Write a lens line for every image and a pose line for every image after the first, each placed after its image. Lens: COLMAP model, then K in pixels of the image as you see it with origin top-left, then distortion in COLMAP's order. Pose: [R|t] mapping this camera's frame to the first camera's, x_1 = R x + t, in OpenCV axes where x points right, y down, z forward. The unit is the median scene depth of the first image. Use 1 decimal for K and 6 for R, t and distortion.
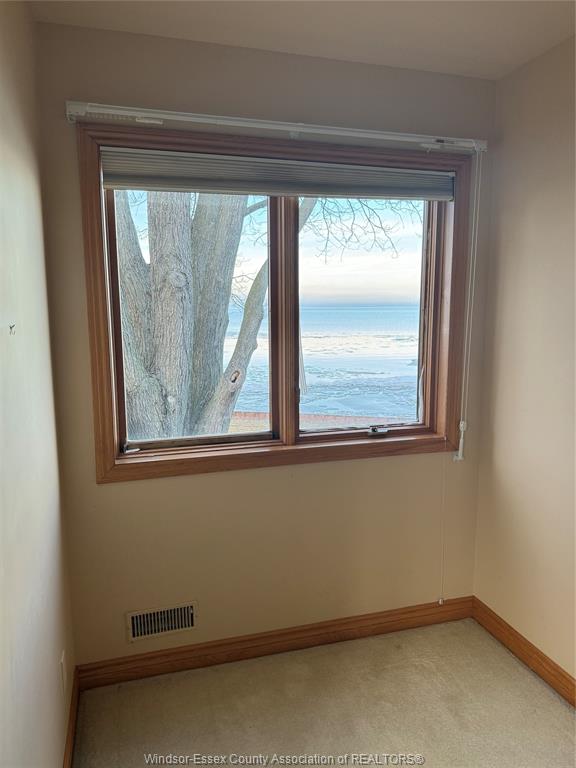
lens RADIAL K [[505.9, 0, 265.8], [0, 505.9, 377.1], [0, 0, 1]] dist [0.005309, 0.001538]
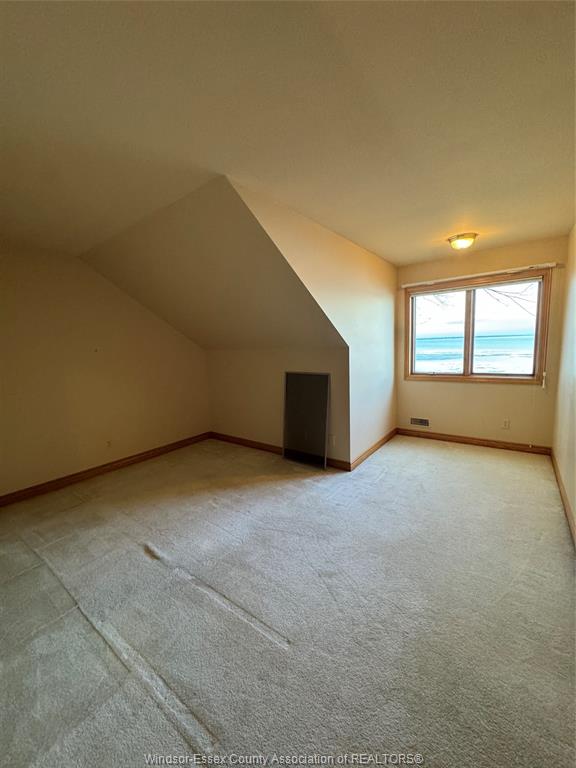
lens RADIAL K [[307.9, 0, 292.2], [0, 307.9, 379.9], [0, 0, 1]] dist [0.013287, 0.000059]
pose [[0.602817, 0.072513, -0.794578, 0.893060], [-0.076197, 0.996542, 0.033136, 0.175784], [0.794233, 0.040570, 0.606258, -0.961708]]
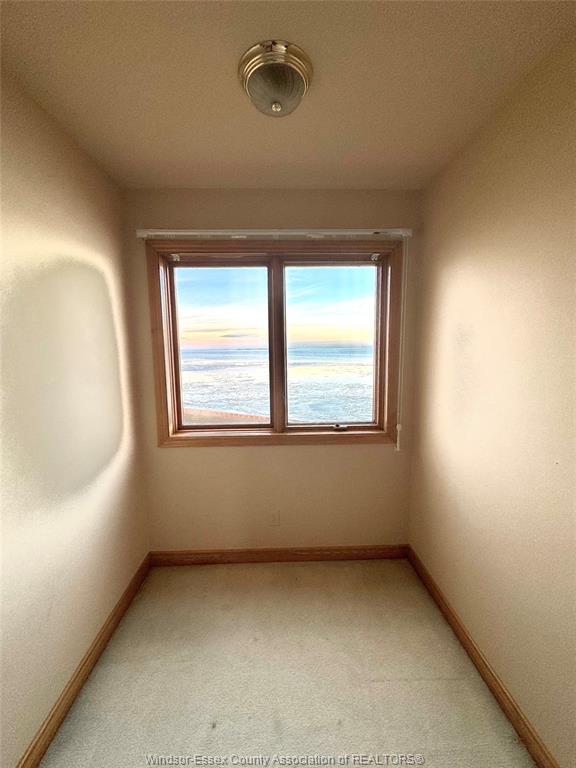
lens RADIAL K [[307.9, 0, 289.4], [0, 307.9, 380.8], [0, 0, 1]] dist [0.013287, 0.000059]
pose [[0.974334, 0.014170, -0.224663, 0.290260], [-0.019173, 0.999614, -0.020104, -0.008152], [0.224291, 0.023895, 0.974229, 0.068940]]
